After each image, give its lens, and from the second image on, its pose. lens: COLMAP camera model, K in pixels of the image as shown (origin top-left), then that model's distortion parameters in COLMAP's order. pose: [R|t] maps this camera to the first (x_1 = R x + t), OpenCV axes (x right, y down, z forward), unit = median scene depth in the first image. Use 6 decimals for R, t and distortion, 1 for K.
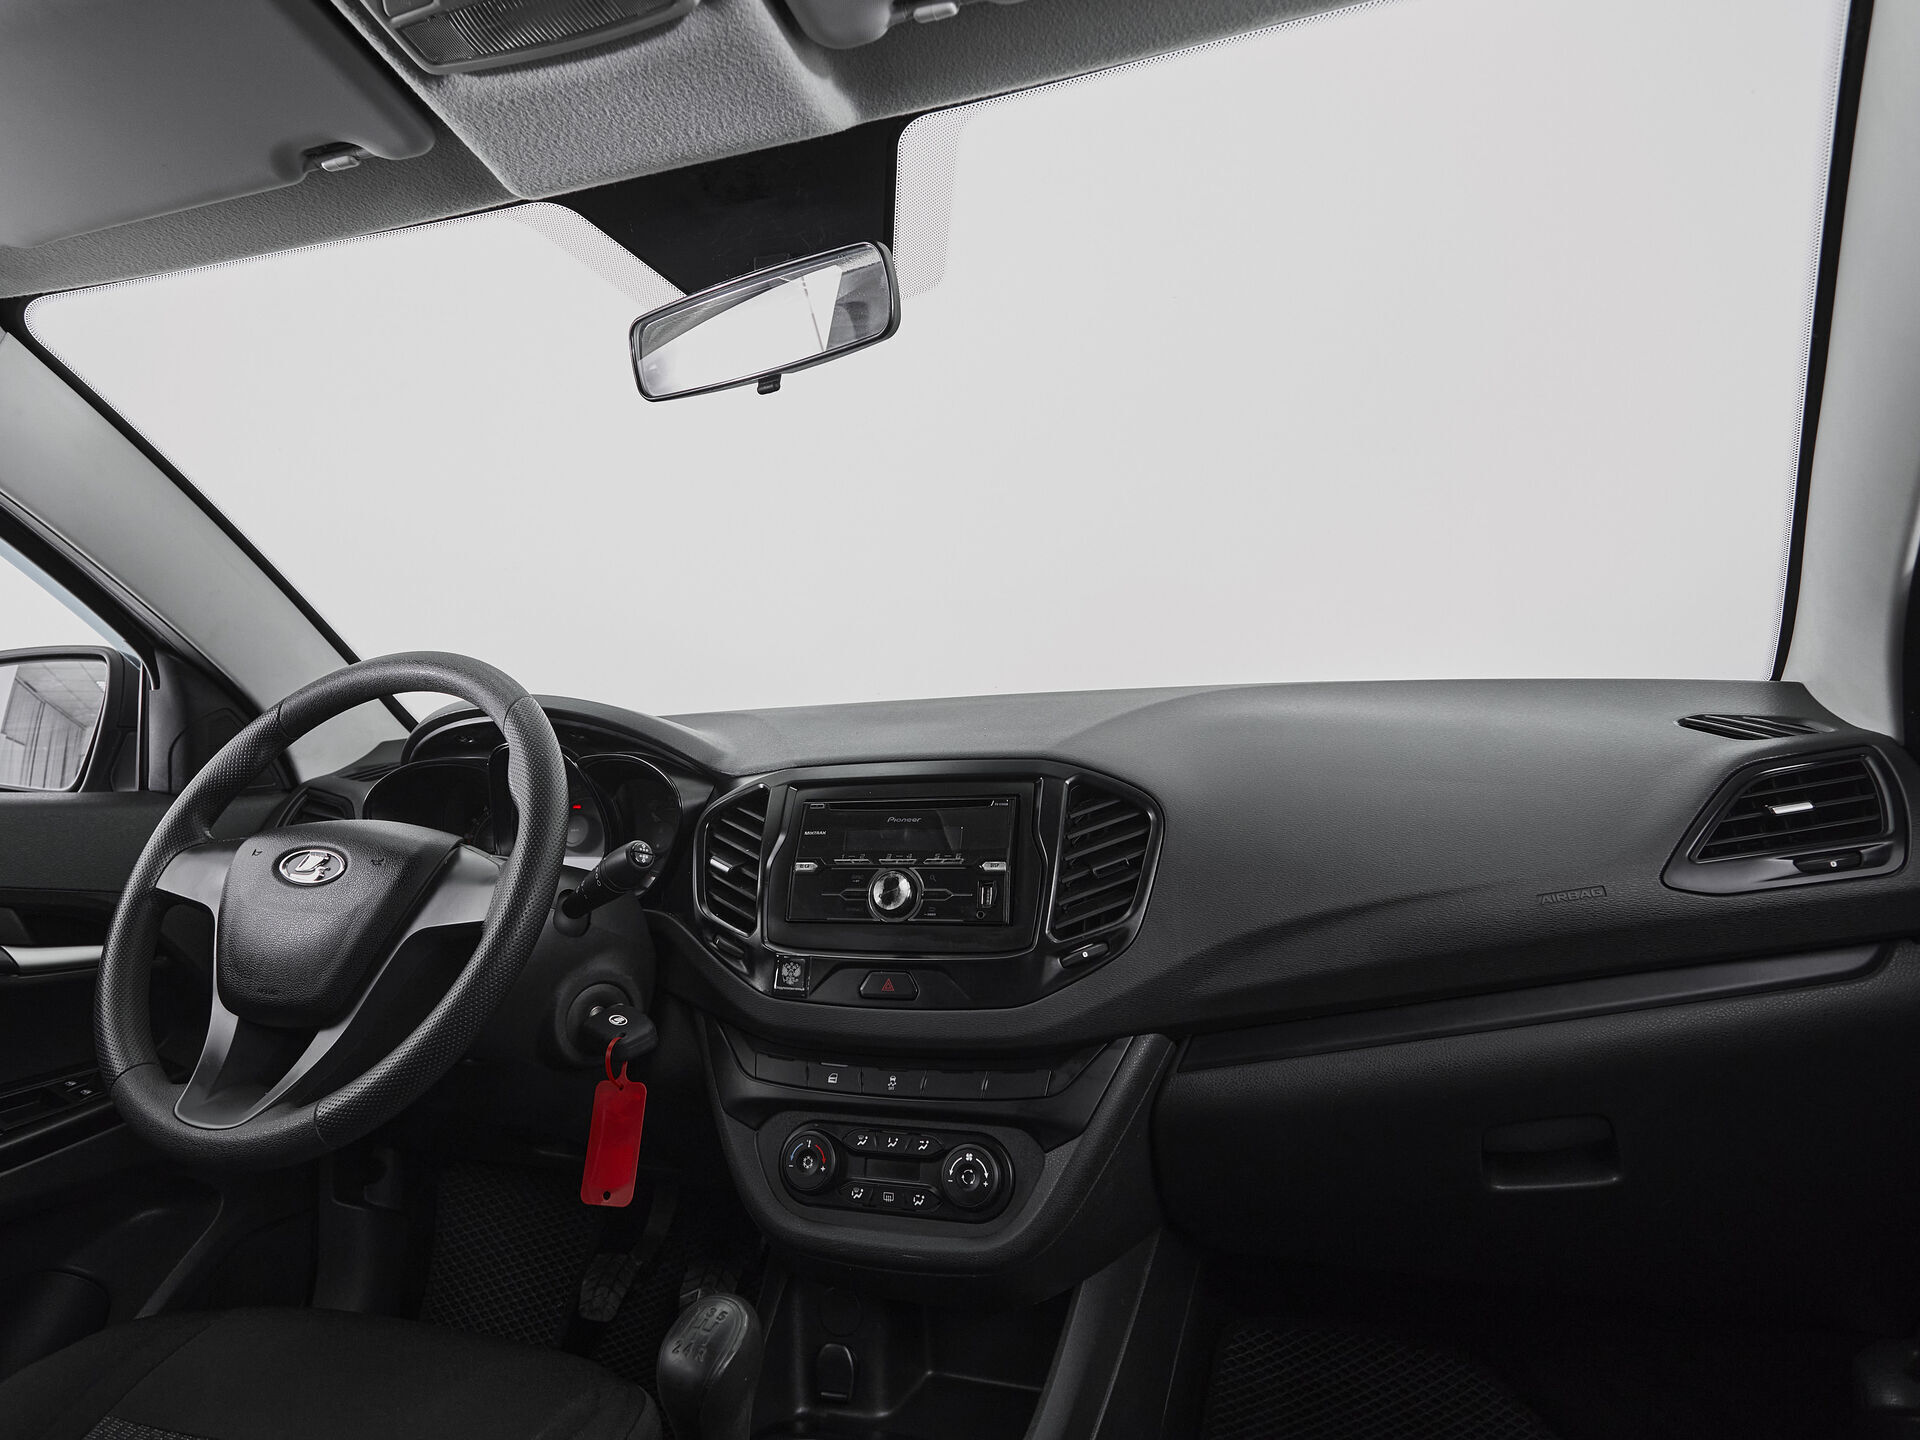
lens RADIAL K [[1197.1, 0, 942.6], [0, 1197.1, 639.8], [0, 0, 1]] dist [-0.000379, -0.007677]
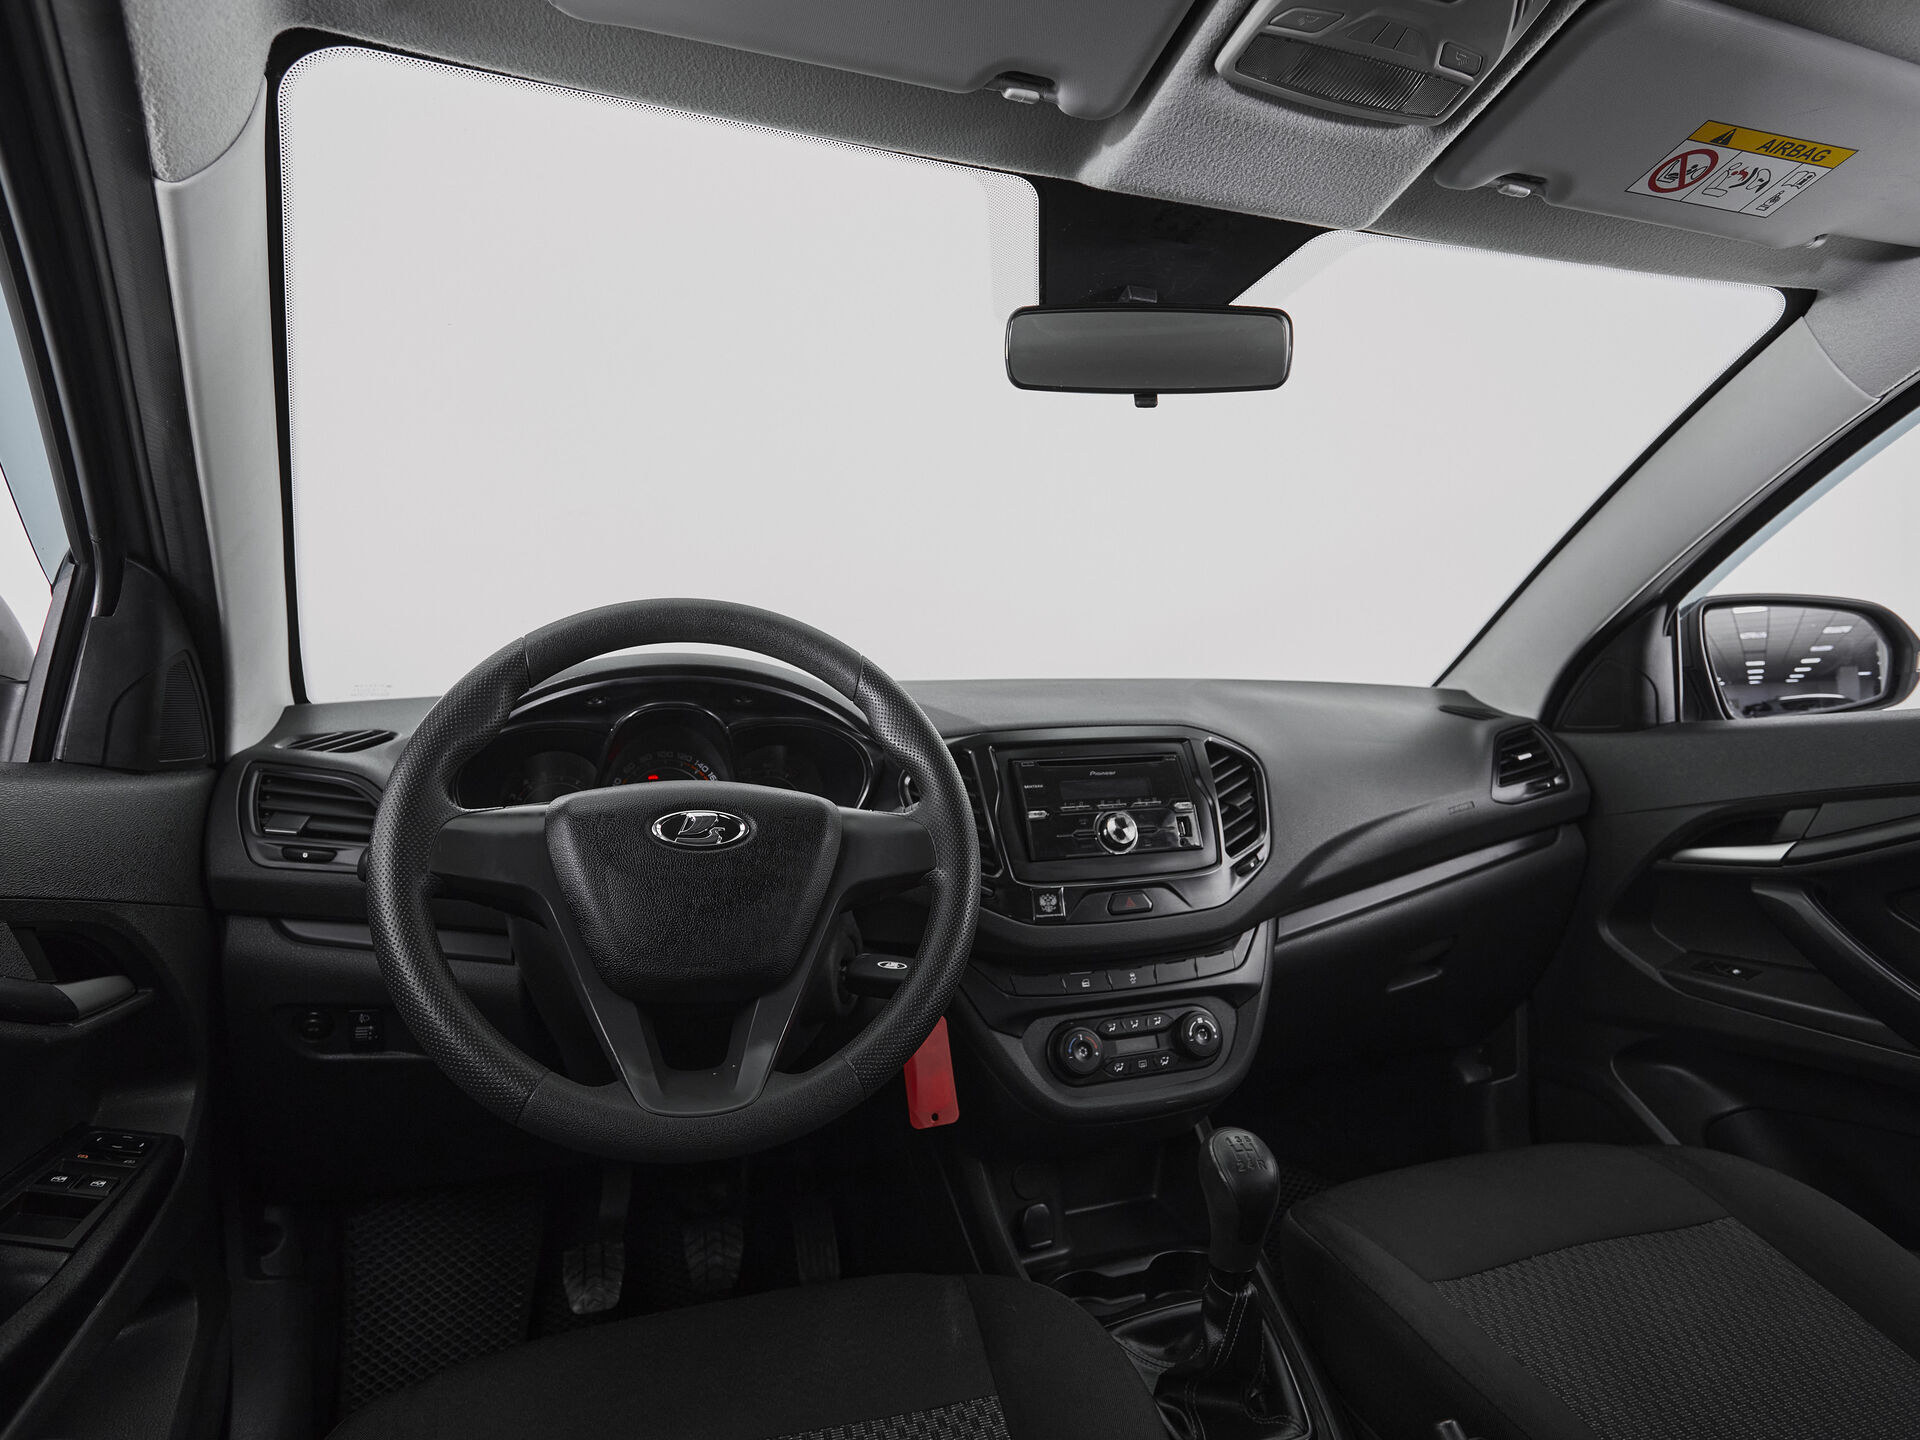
lens RADIAL K [[1052.9, 0, 957.6], [0, 1052.9, 719.5], [0, 0, 1]] dist [-0.008182, -0.002390]
pose [[0.779021, 0.020497, 0.626663, -0.874138], [-0.055715, 0.997775, 0.036624, 0.066629], [-0.624518, -0.063446, 0.778429, 0.263994]]
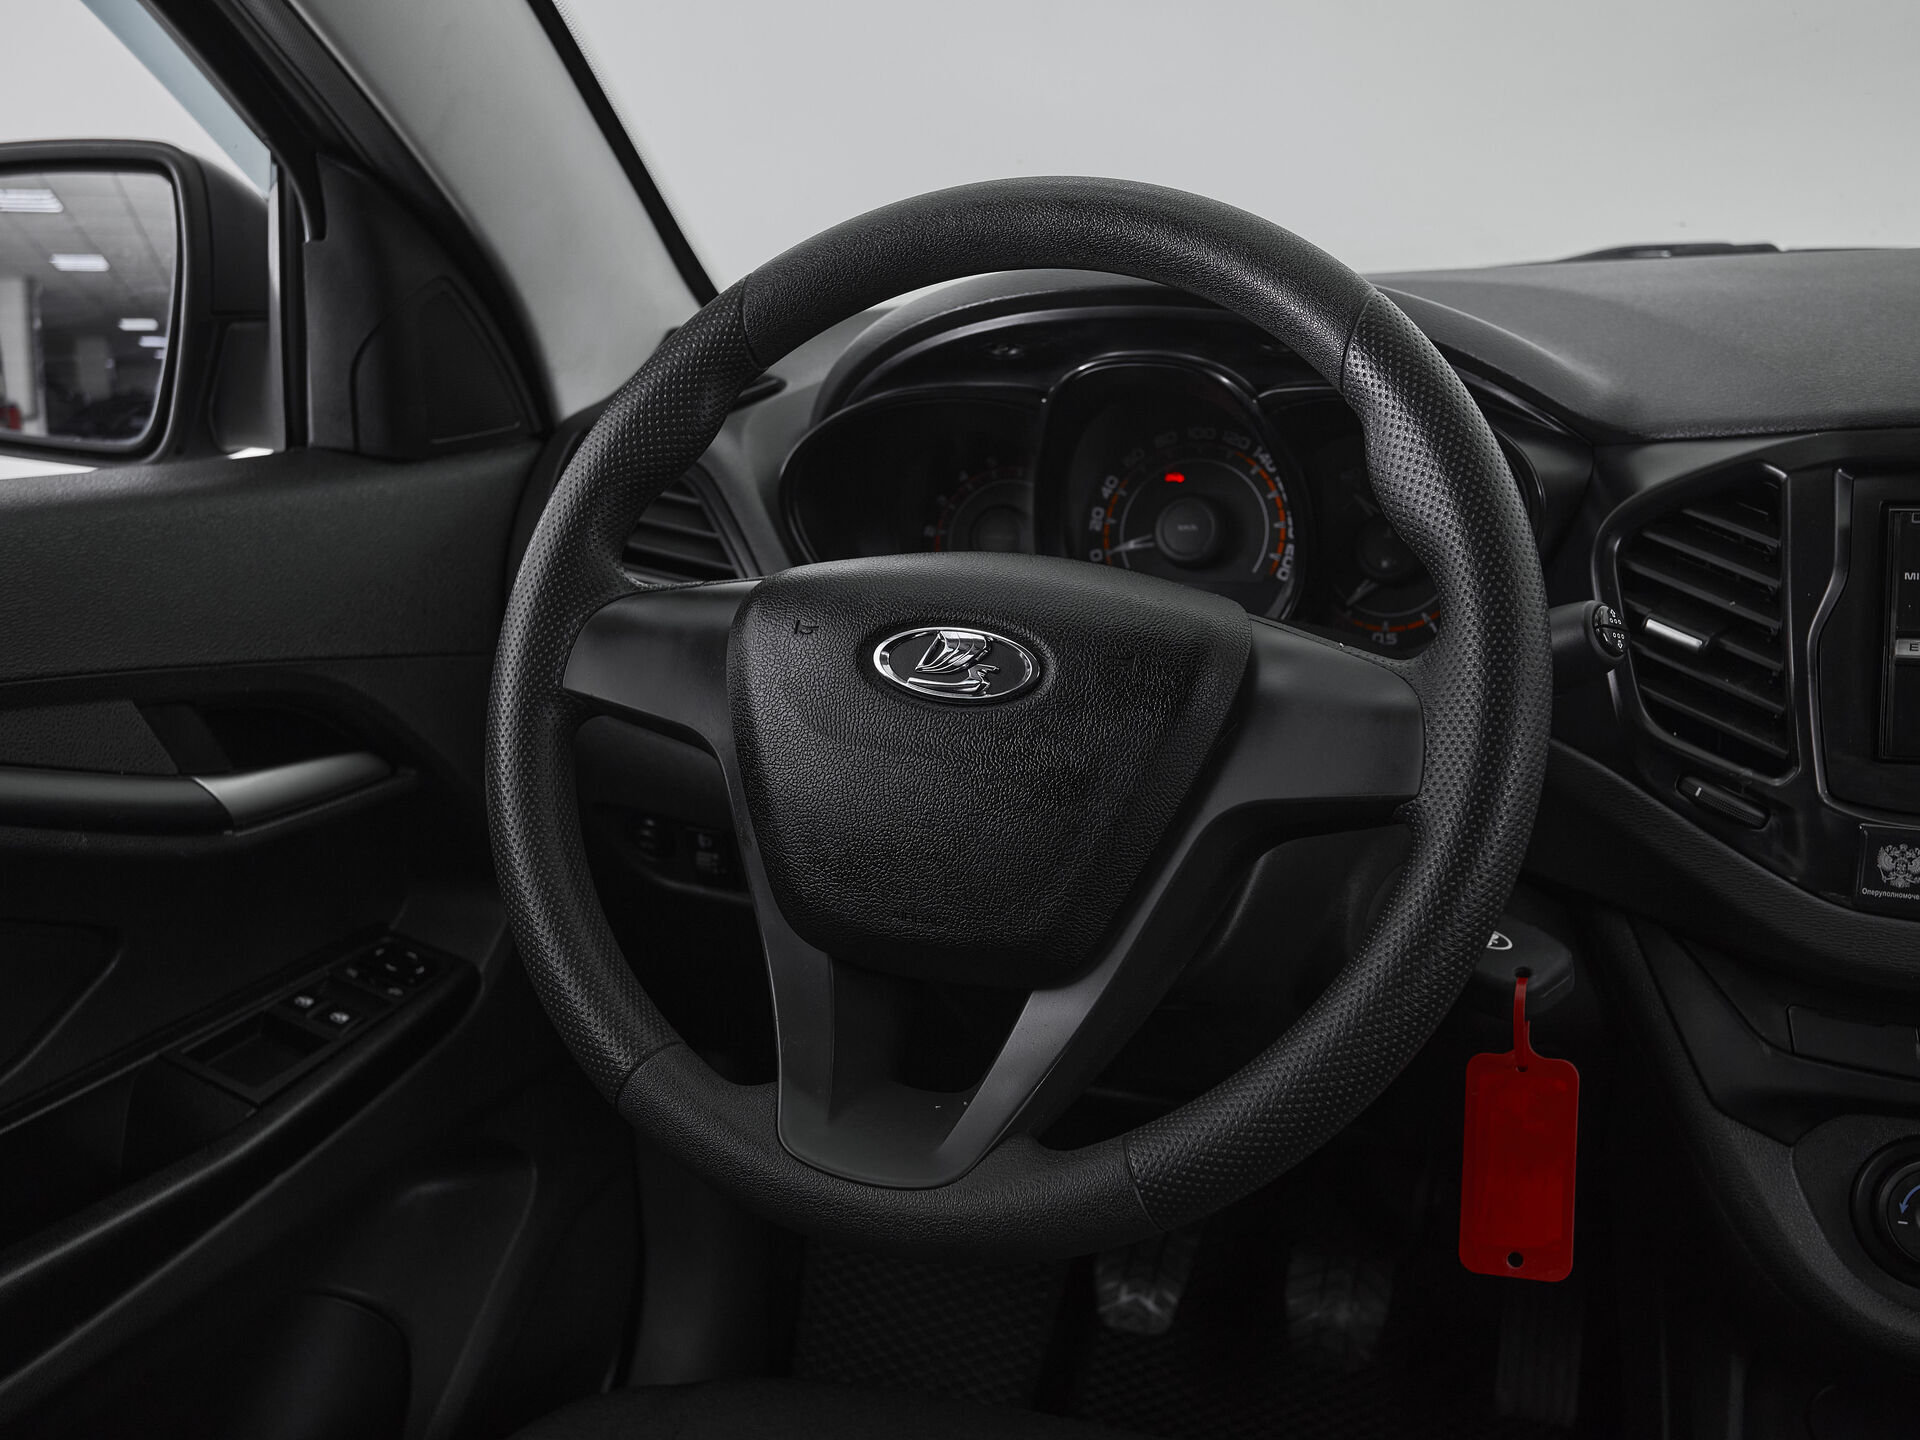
lens RADIAL K [[1963.8, 0, 947.0], [0, 1963.8, 725.1], [0, 0, 1]] dist [0.002081, 0.000000]
pose [[0.999462, 0.002882, -0.032670, -0.504783], [0.007889, 0.945760, 0.324771, -0.041781], [0.031834, -0.324854, 0.945228, 0.250272]]
